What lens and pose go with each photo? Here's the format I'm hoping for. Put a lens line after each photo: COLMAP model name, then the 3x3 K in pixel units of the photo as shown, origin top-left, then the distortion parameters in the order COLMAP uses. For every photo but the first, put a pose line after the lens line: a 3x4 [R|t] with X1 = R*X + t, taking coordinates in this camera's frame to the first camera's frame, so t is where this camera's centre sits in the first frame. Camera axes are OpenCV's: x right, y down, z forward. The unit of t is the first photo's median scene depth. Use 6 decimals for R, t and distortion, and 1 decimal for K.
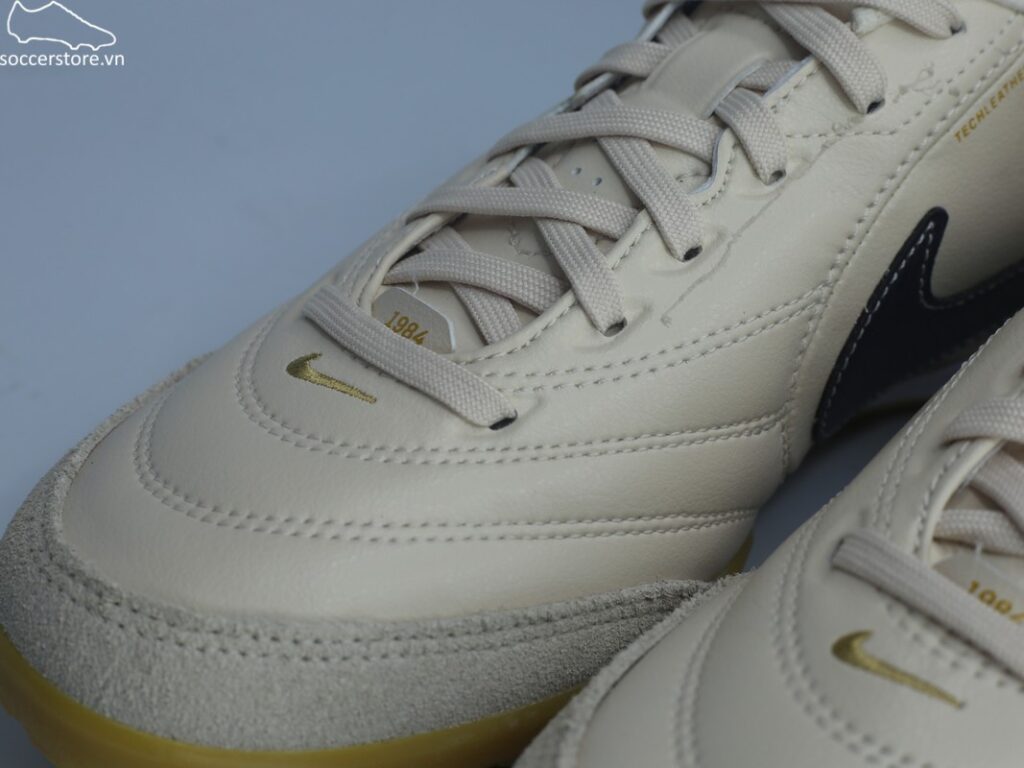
lens RADIAL K [[2006.4, 0, 509.7], [0, 2006.4, 388.9], [0, 0, 1]] dist [-0.162232, 0.000000]
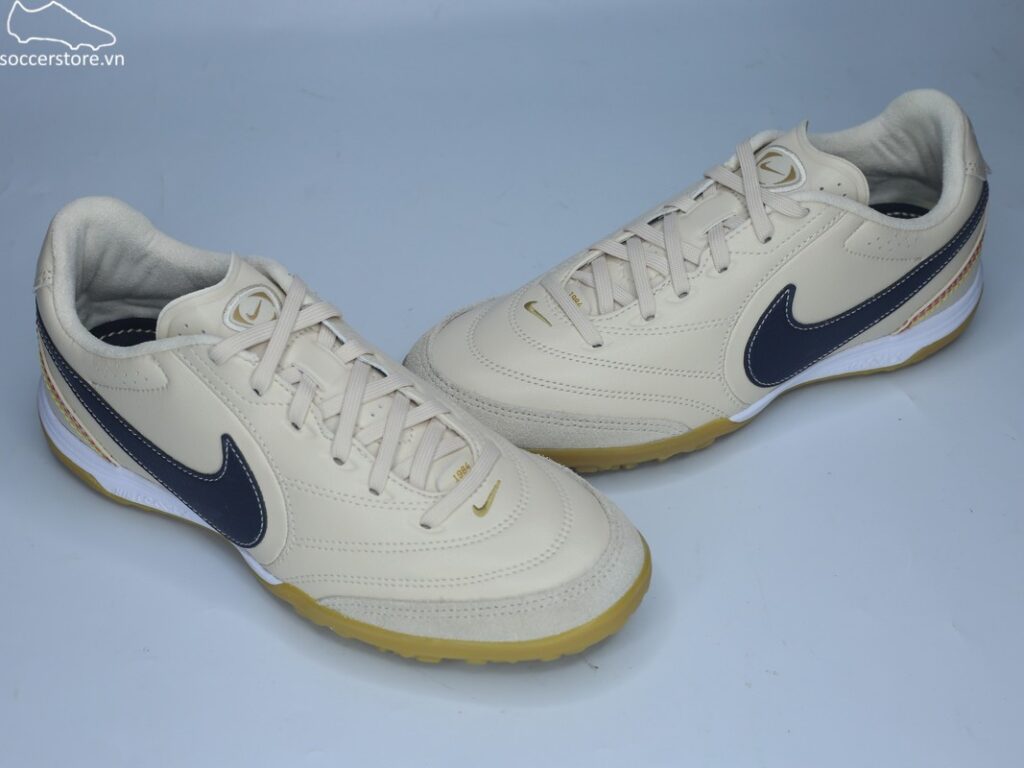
lens RADIAL K [[2006.4, 0, 507.4], [0, 2006.4, 388.0], [0, 0, 1]] dist [-0.162232, 0.000000]
pose [[0.951924, 0.167130, -0.256726, 0.852869], [-0.145518, 0.984173, 0.101131, -0.053188], [0.269565, -0.058911, 0.961179, -1.843730]]
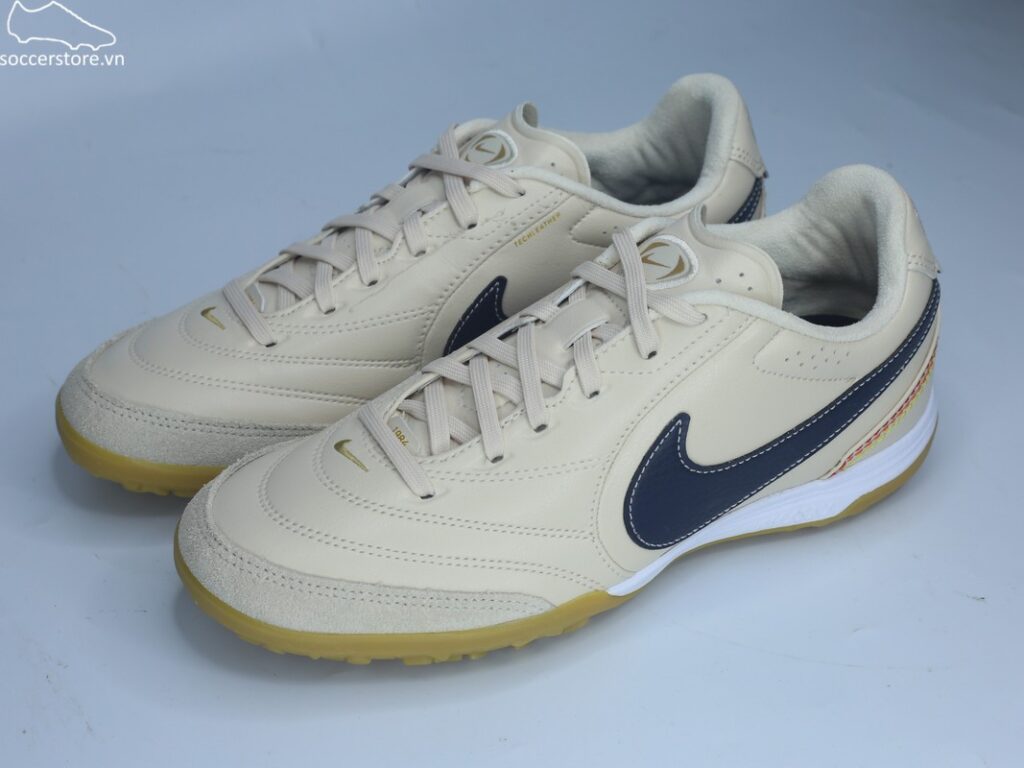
lens RADIAL K [[1879.3, 0, 518.9], [0, 1879.3, 376.7], [0, 0, 1]] dist [-0.173997, 0.000000]
pose [[0.957104, 0.131549, -0.258160, 0.830721], [-0.134903, 0.990847, 0.004762, 0.004419], [0.256424, 0.030269, 0.966090, -1.022646]]
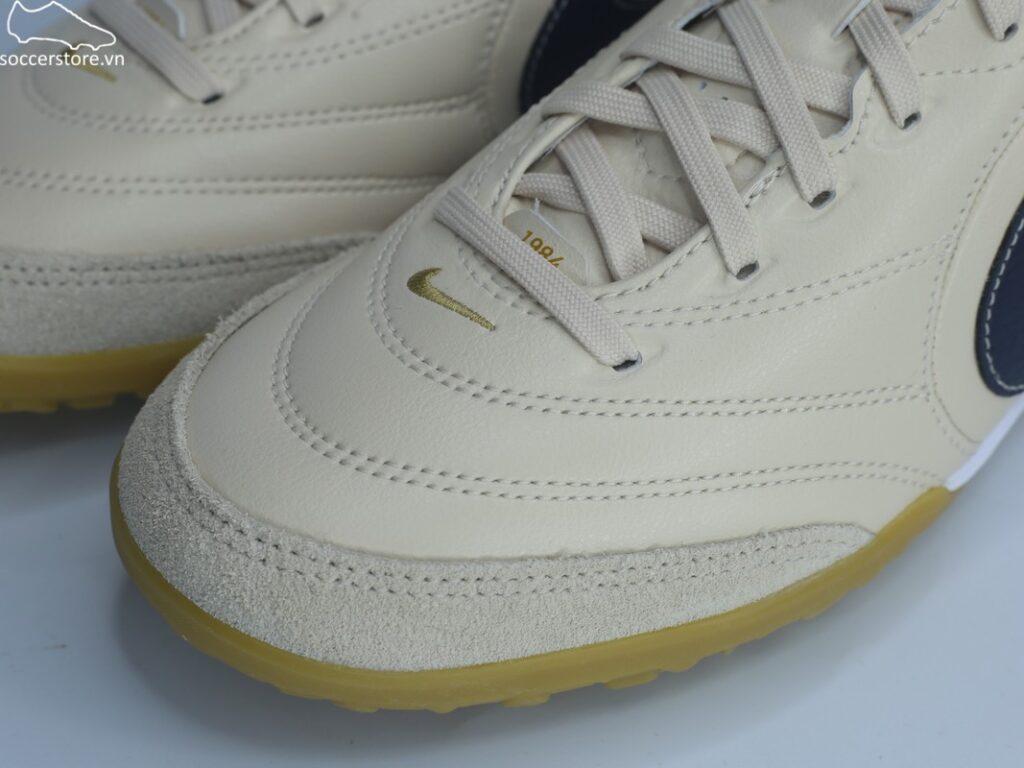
lens RADIAL K [[2006.4, 0, 508.3], [0, 2006.4, 384.2], [0, 0, 1]] dist [-0.162232, 0.000000]
pose [[0.993081, 0.031551, -0.113113, 0.313695], [-0.014907, 0.989309, 0.145071, 0.010138], [0.116481, -0.142381, 0.982934, -0.195055]]
